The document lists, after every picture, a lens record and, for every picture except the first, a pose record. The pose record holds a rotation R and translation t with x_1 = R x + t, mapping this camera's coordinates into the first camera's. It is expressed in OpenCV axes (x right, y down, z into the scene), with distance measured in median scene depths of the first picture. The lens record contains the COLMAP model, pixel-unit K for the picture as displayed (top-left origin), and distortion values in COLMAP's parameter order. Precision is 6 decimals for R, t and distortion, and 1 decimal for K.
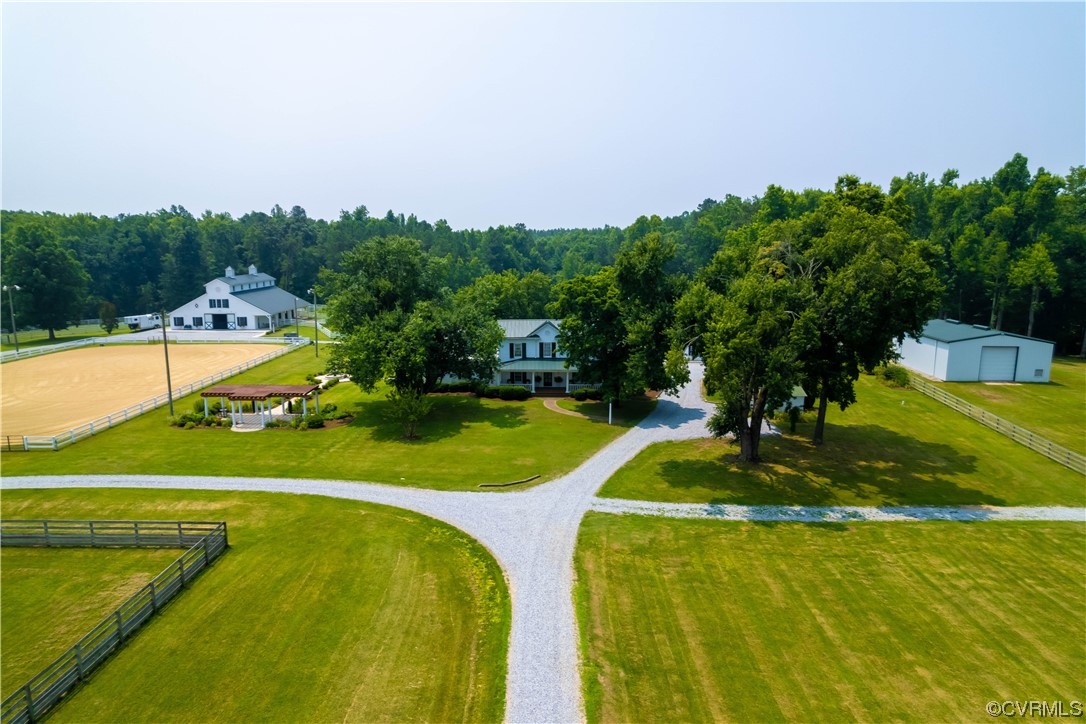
lens RADIAL K [[697.3, 0, 543.0], [0, 697.3, 362.0], [0, 0, 1]] dist [-0.072012, 0.069172]
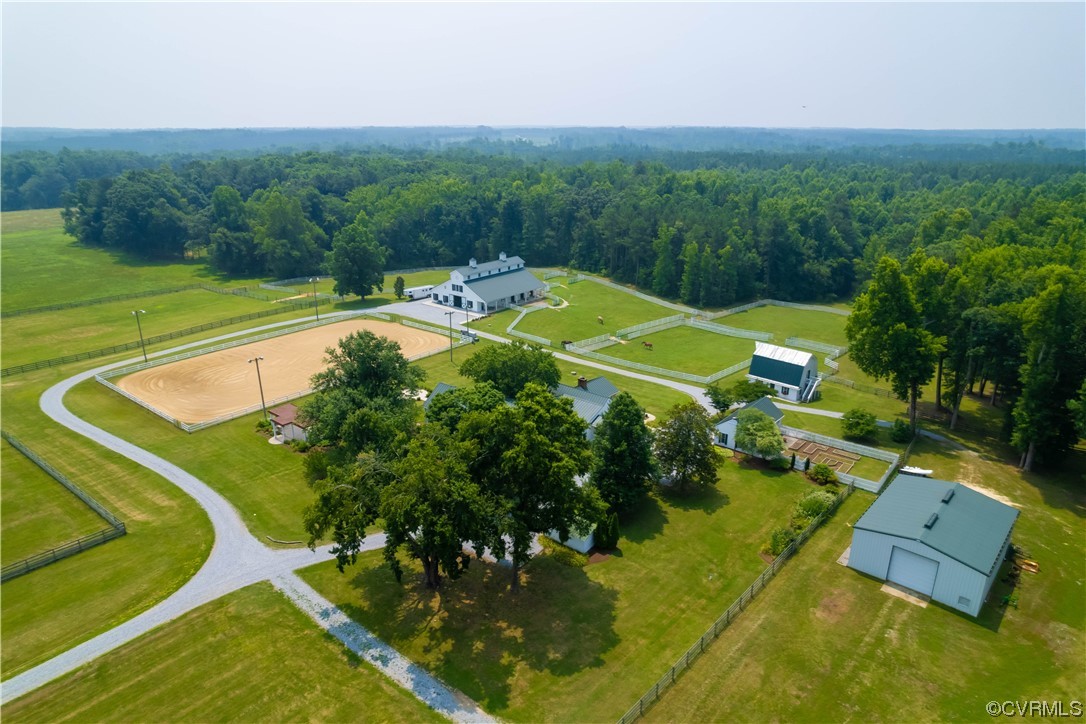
lens RADIAL K [[697.3, 0, 543.0], [0, 697.3, 362.0], [0, 0, 1]] dist [-0.072012, 0.069172]
pose [[0.773848, 0.205363, -0.599153, 0.474716], [-0.106966, 0.974762, 0.195950, -0.223941], [0.624273, -0.087547, 0.776285, 0.062552]]
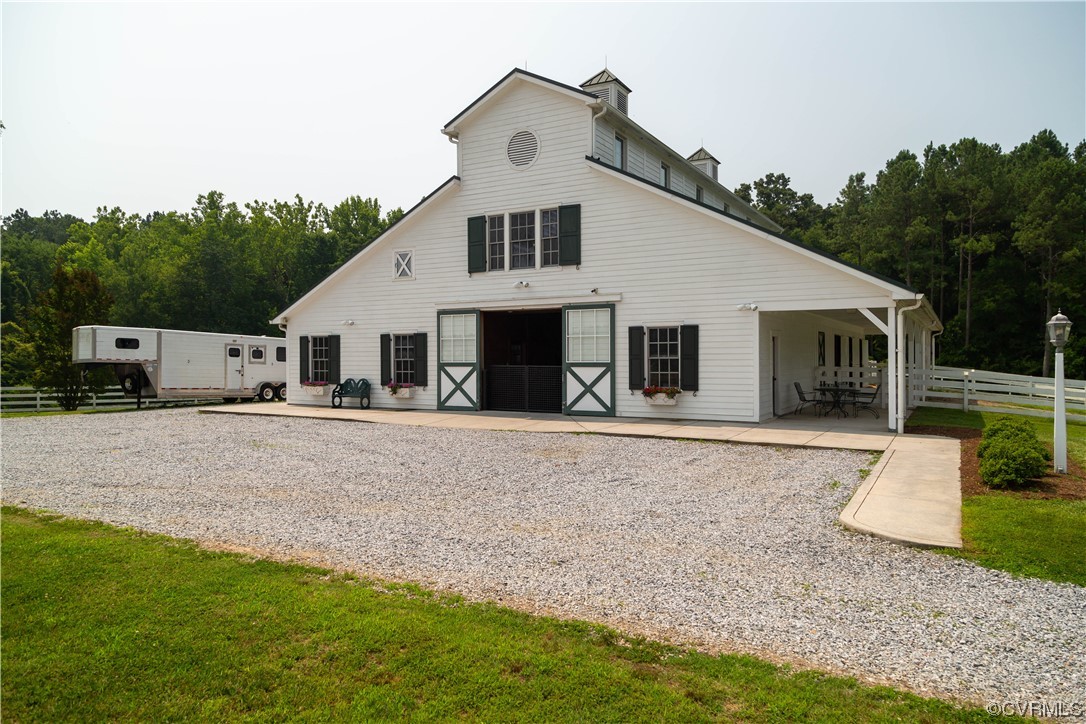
lens RADIAL K [[718.1, 0, 543.0], [0, 718.1, 362.0], [0, 0, 1]] dist [0.051316, -0.000204]
pose [[0.865290, -0.003153, -0.501261, -0.386431], [-0.077529, 0.987106, -0.140042, -0.036705], [0.495239, 0.160039, 0.853888, 0.869143]]
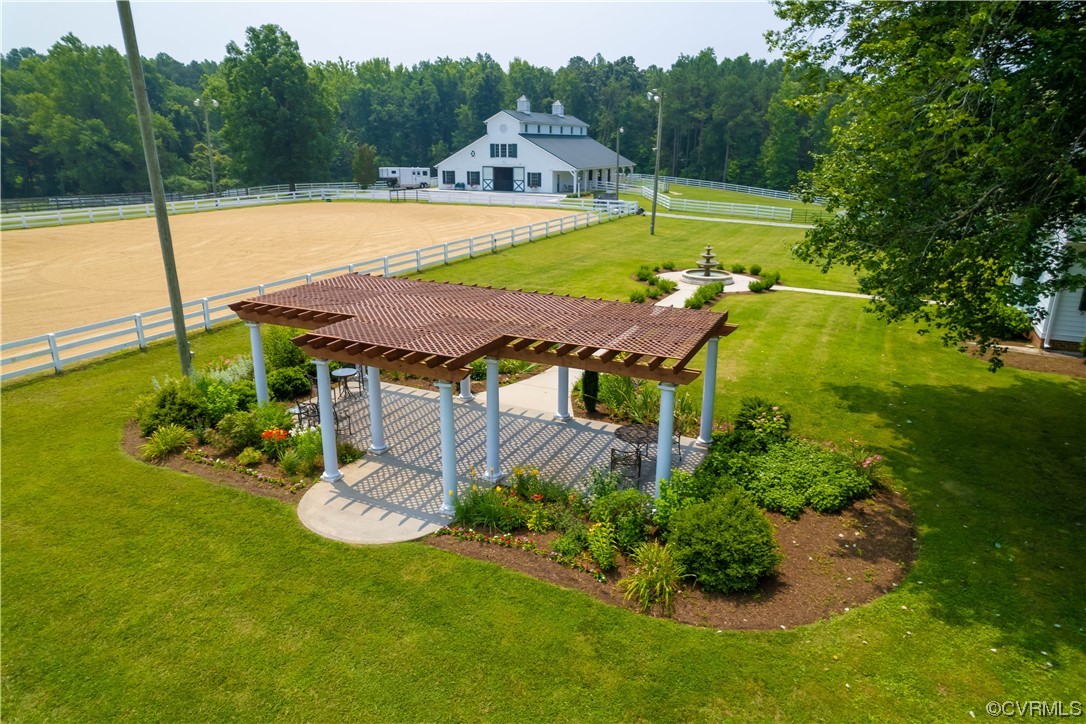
lens RADIAL K [[697.3, 0, 543.0], [0, 697.3, 362.0], [0, 0, 1]] dist [-0.072012, 0.069172]
pose [[0.907000, 0.129750, -0.400644, -0.146246], [-0.073924, 0.985636, 0.151848, 0.010286], [0.414591, -0.108109, 0.903563, 0.397608]]
